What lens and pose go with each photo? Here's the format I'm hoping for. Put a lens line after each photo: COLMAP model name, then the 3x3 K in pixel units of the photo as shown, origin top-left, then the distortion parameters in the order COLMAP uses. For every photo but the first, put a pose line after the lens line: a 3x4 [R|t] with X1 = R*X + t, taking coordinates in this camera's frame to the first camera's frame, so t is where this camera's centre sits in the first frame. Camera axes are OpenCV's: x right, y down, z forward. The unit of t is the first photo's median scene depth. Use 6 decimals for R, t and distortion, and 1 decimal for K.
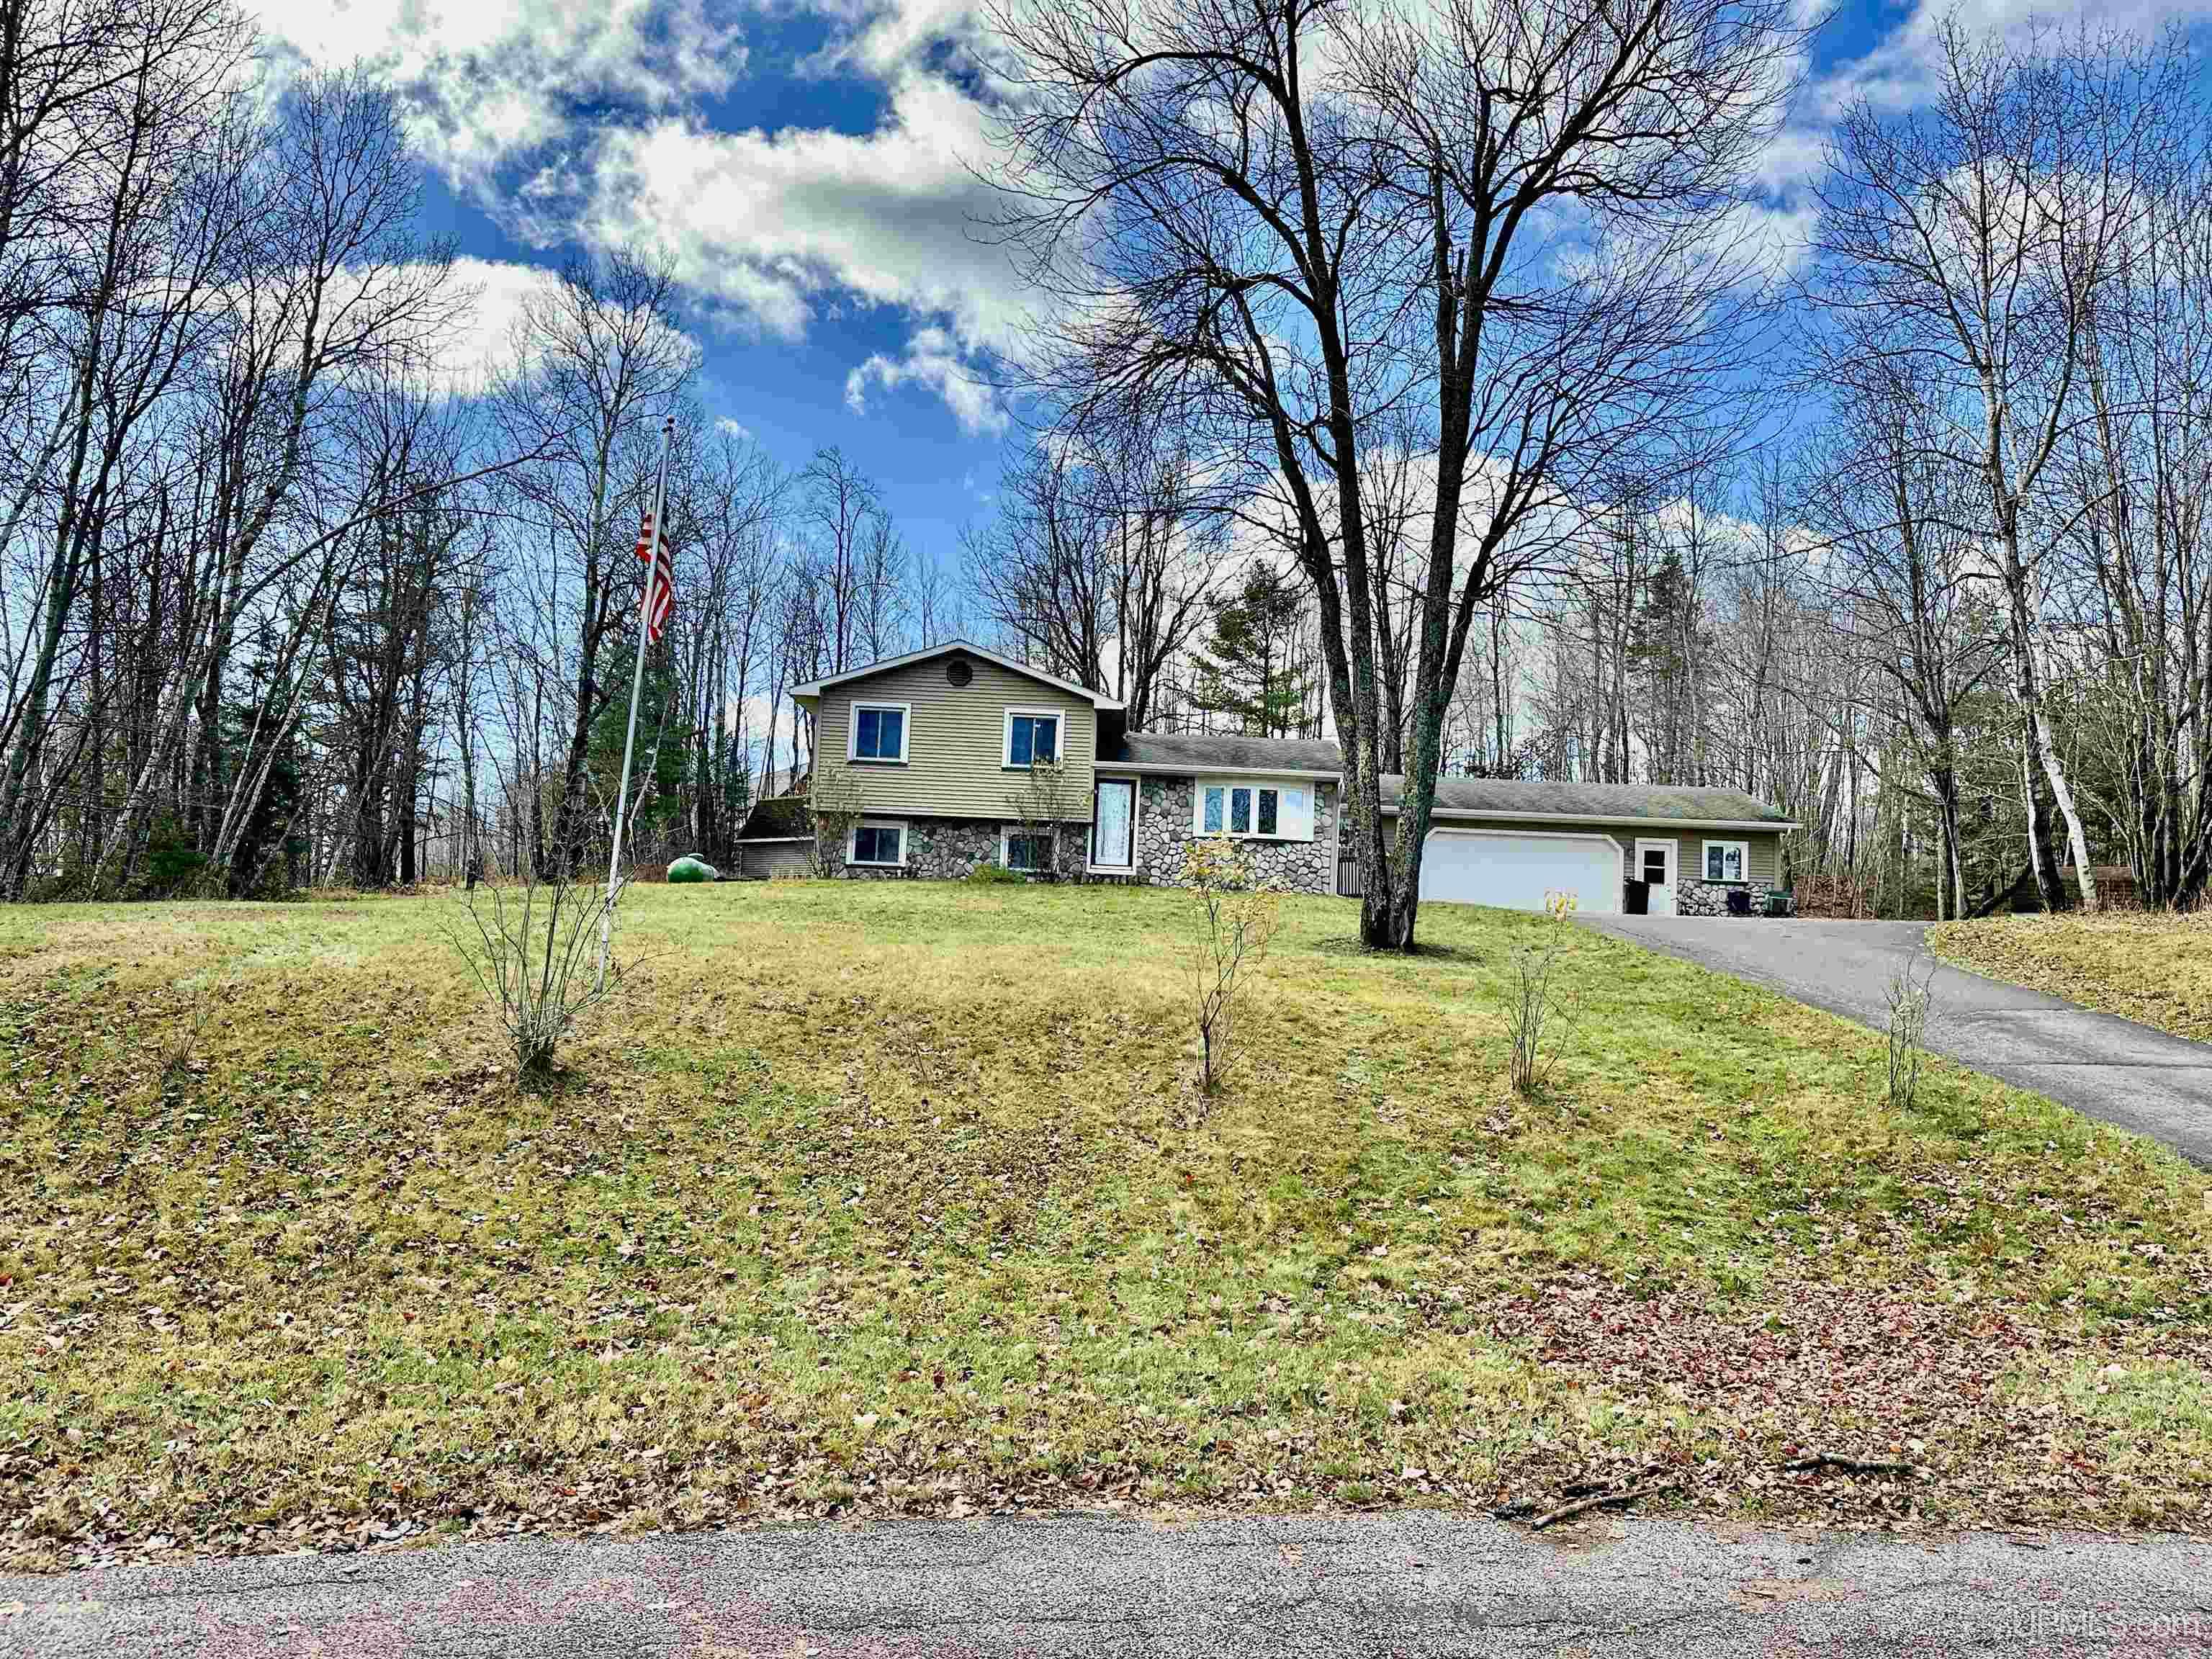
lens RADIAL K [[1580.6, 0, 1103.7], [0, 1580.6, 817.5], [0, 0, 1]] dist [0.098838, -0.001423]
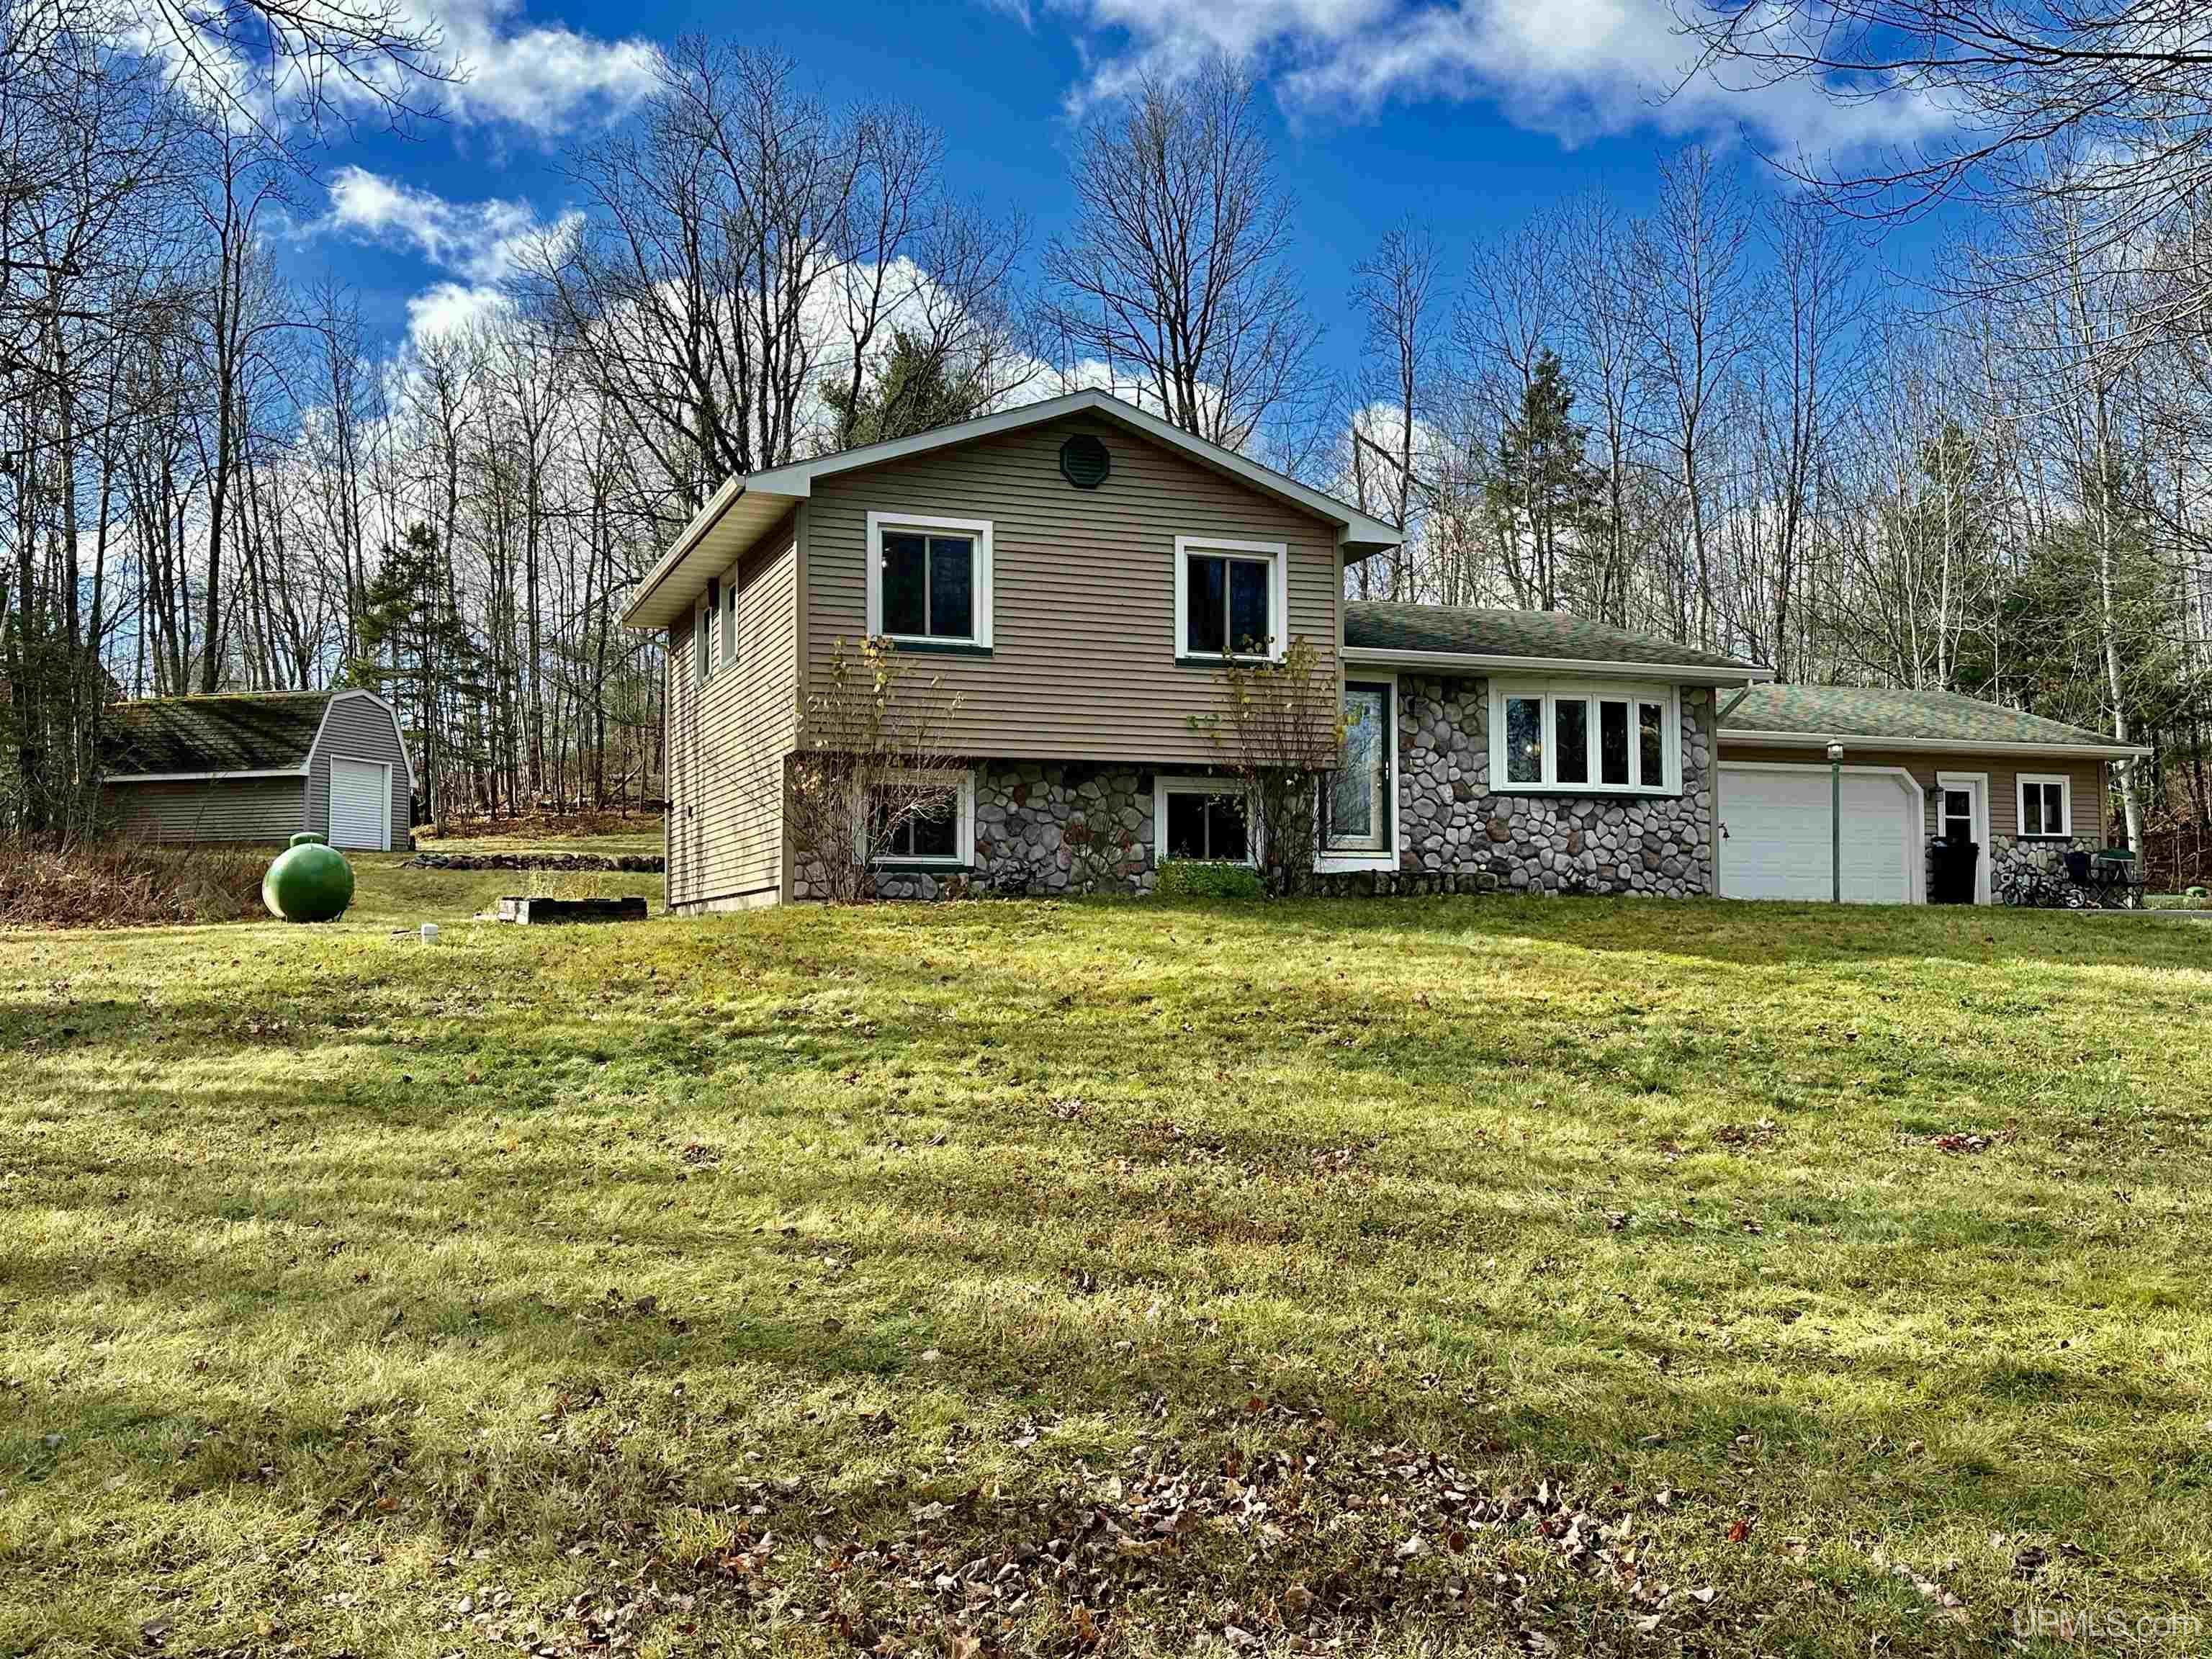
lens RADIAL K [[1945.7, 0, 1053.7], [0, 1945.7, 830.1], [0, 0, 1]] dist [0.083043, -0.069104]
pose [[0.932469, -0.026364, 0.360288, -0.314655], [0.004451, 0.998096, 0.061517, -0.015867], [-0.361224, -0.055759, 0.930811, 0.444330]]
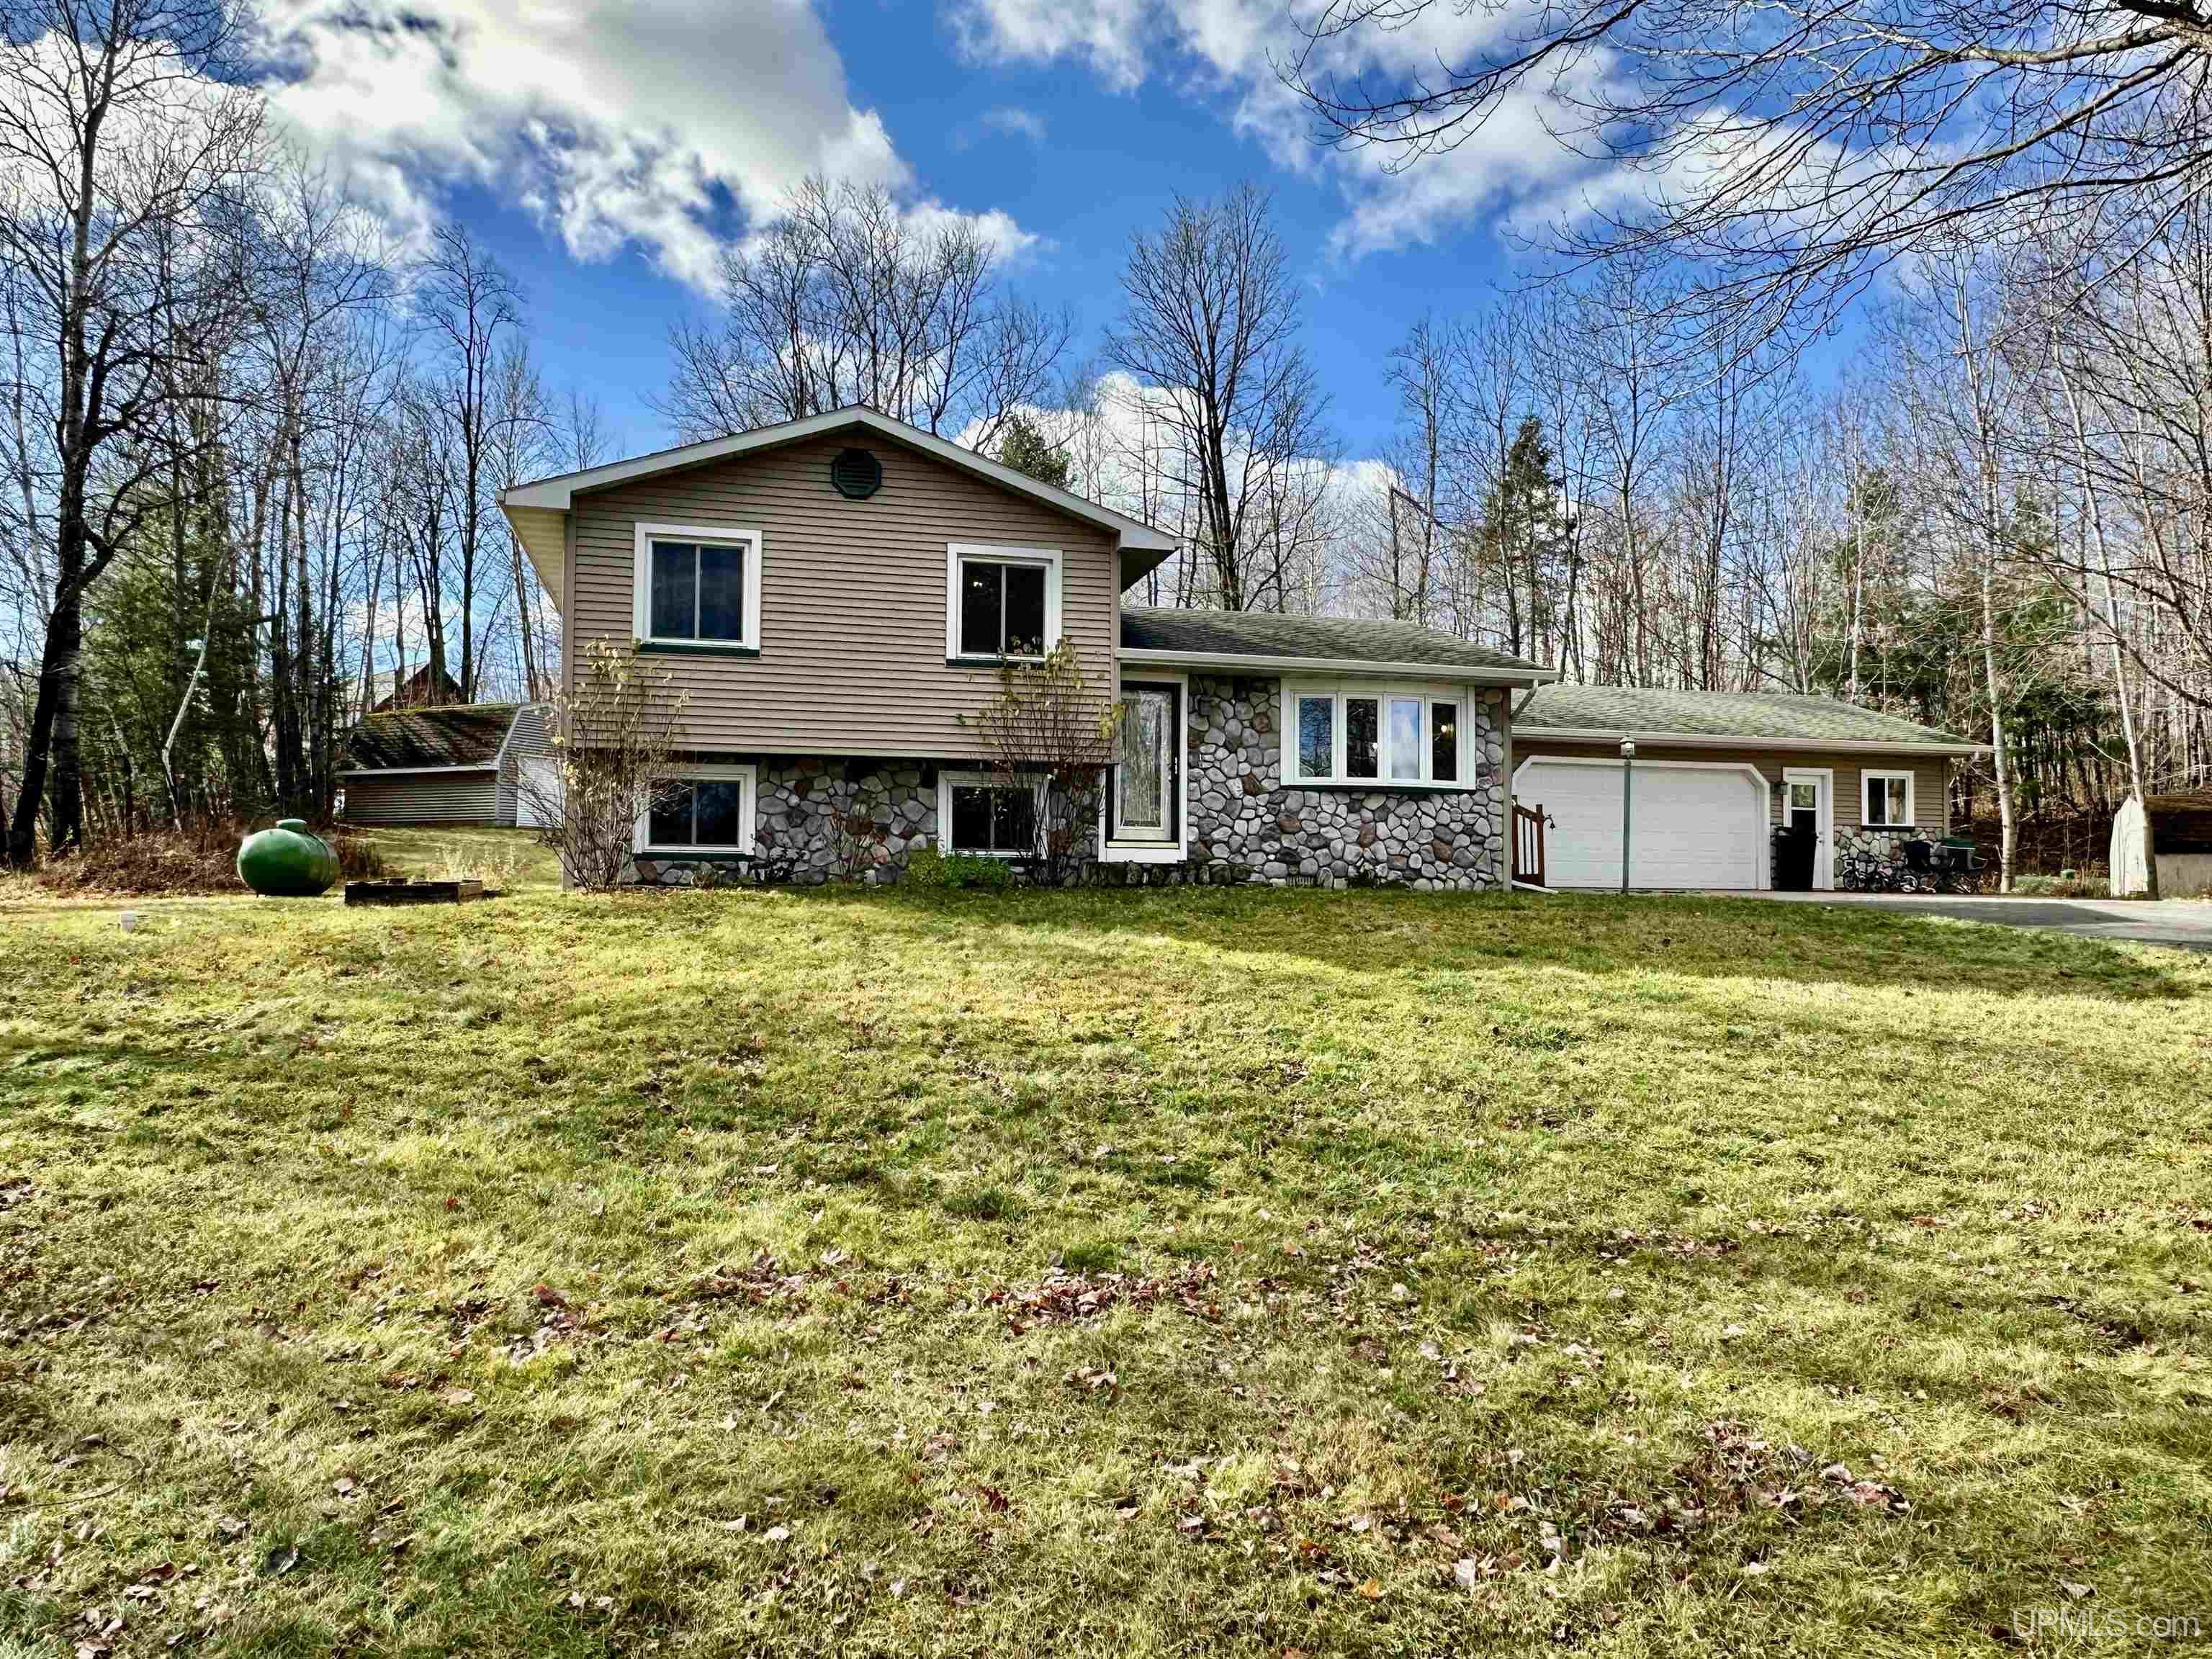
lens RADIAL K [[1478.2, 0, 1091.9], [0, 1478.2, 833.7], [0, 0, 1]] dist [-0.003171, 0.002952]
pose [[0.965450, -0.027383, 0.259146, -0.143638], [0.007801, 0.997055, 0.076292, -0.011342], [-0.260472, -0.071634, 0.962820, 0.512818]]
